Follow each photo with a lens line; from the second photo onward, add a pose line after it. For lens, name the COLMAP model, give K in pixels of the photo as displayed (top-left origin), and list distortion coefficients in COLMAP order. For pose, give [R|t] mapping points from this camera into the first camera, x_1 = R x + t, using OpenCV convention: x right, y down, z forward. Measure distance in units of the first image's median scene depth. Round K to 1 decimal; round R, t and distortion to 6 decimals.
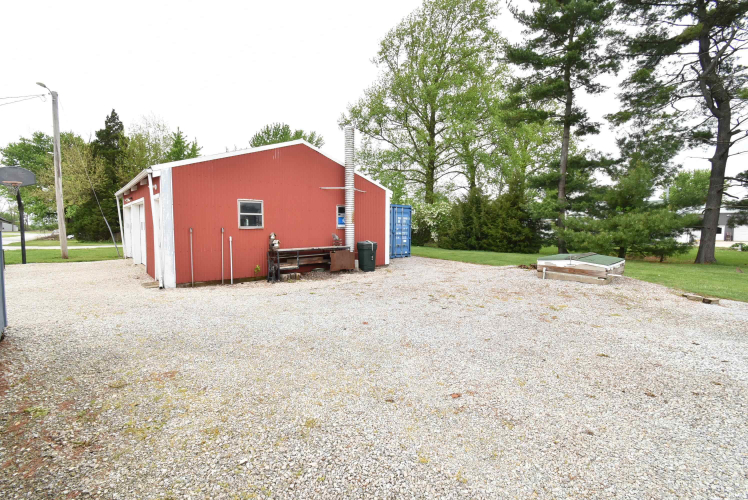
lens RADIAL K [[335.6, 0, 373.3], [0, 335.6, 247.9], [0, 0, 1]] dist [0.006824, -0.003743]
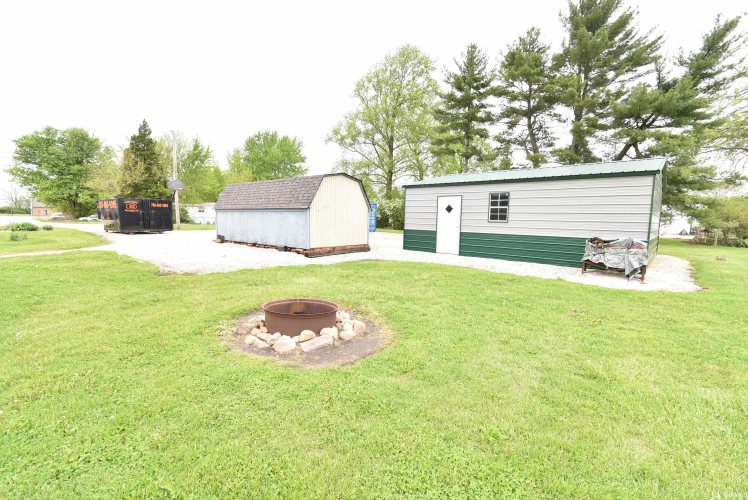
lens RADIAL K [[335.6, 0, 373.8], [0, 335.6, 251.0], [0, 0, 1]] dist [0.006824, -0.003743]
pose [[0.993302, 0.005685, 0.115410, -0.054531], [-0.009686, 0.999370, 0.034133, 0.036540], [-0.115143, -0.035022, 0.992731, -0.391151]]
